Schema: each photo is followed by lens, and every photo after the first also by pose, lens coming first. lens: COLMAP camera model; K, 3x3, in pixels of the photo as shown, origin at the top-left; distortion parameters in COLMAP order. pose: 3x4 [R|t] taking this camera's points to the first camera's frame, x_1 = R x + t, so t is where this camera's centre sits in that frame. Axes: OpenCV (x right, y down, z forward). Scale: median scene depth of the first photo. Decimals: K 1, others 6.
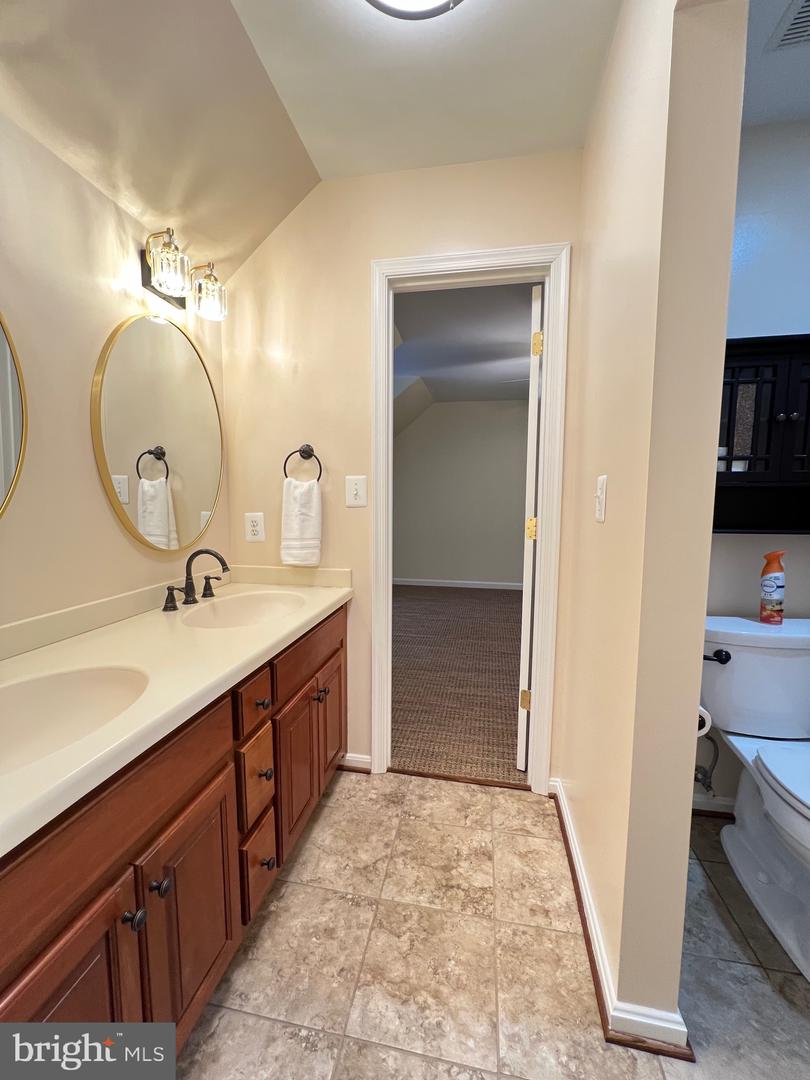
lens RADIAL K [[436.8, 0, 408.4], [0, 436.8, 537.2], [0, 0, 1]] dist [-0.000723, -0.000111]
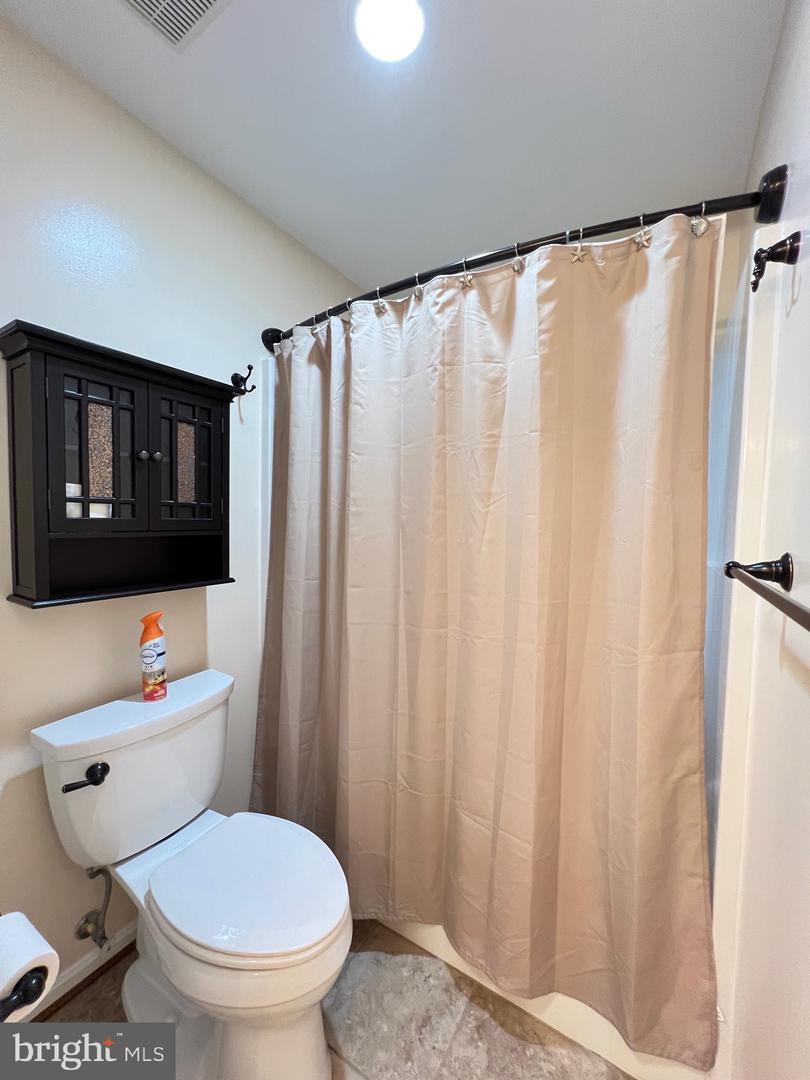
lens RADIAL K [[436.8, 0, 408.3], [0, 436.8, 541.8], [0, 0, 1]] dist [-0.000723, -0.000111]
pose [[0.359464, -0.036250, 0.932454, 0.240379], [0.081317, 0.996661, 0.007398, -0.071229], [-0.929609, 0.073165, 0.361212, 0.229272]]
